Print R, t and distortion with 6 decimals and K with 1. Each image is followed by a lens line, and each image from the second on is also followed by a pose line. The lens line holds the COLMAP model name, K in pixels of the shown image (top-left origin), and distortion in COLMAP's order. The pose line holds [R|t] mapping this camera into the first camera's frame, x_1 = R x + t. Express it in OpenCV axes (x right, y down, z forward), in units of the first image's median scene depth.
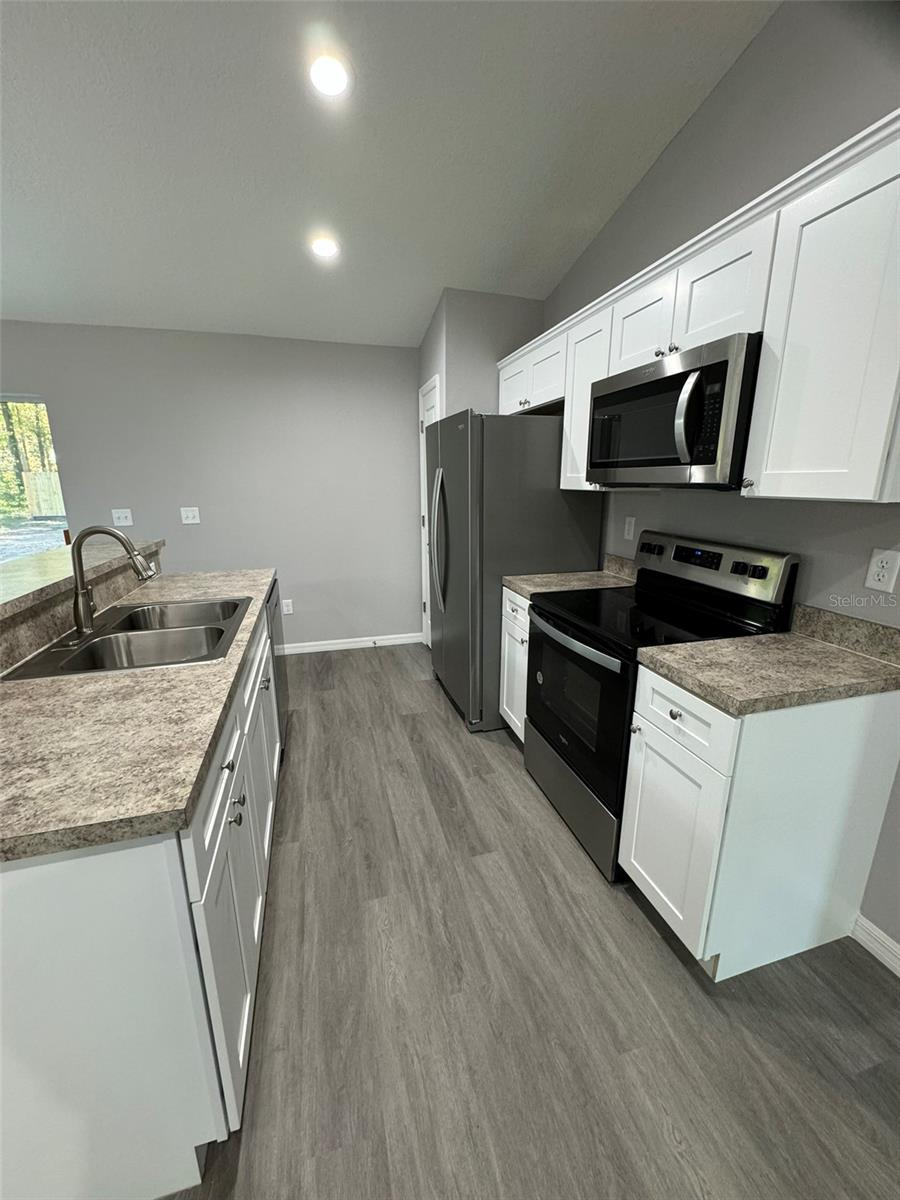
lens RADIAL K [[478.2, 0, 450.0], [0, 478.2, 600.0], [0, 0, 1]] dist [-0.000936, 0.000527]
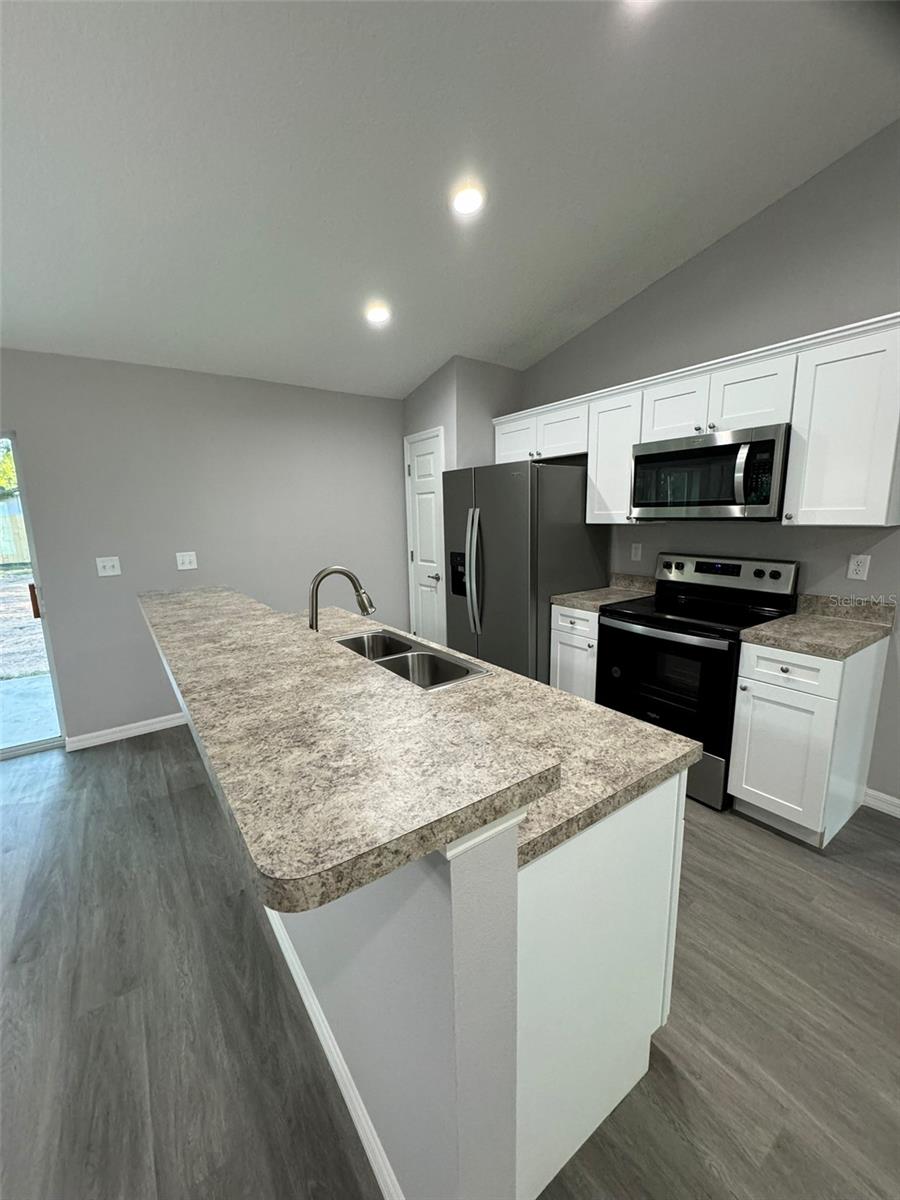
lens RADIAL K [[478.2, 0, 450.0], [0, 478.2, 600.0], [0, 0, 1]] dist [-0.000936, 0.000527]
pose [[0.942269, -0.074819, 0.326392, -0.730161], [0.098040, 0.993647, -0.055261, 0.002318], [-0.320184, 0.084071, 0.943618, -0.070899]]
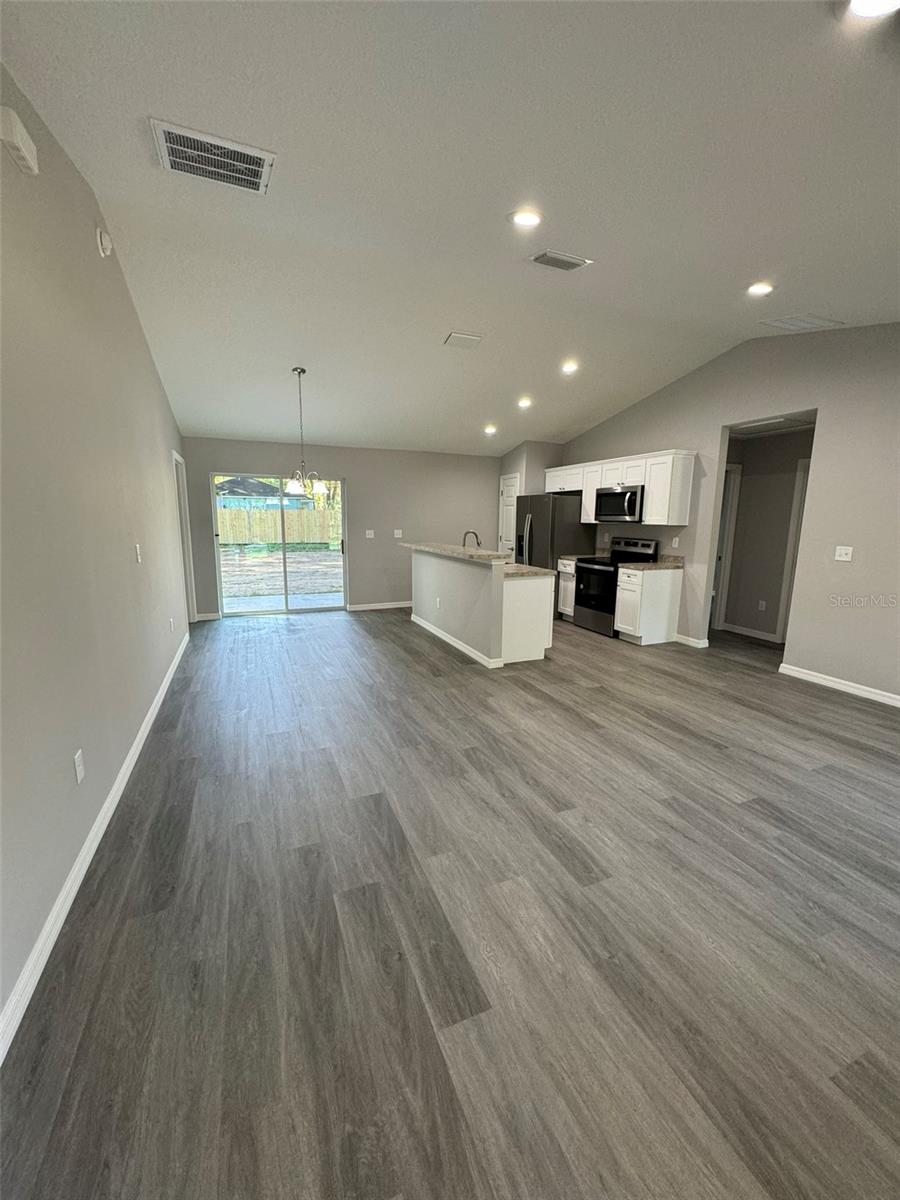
lens RADIAL K [[478.2, 0, 450.0], [0, 478.2, 600.0], [0, 0, 1]] dist [-0.000936, 0.000527]
pose [[0.991788, -0.007024, 0.127698, -1.155862], [0.016765, 0.997015, -0.075366, 0.532879], [-0.126788, 0.076888, 0.988945, -2.087800]]
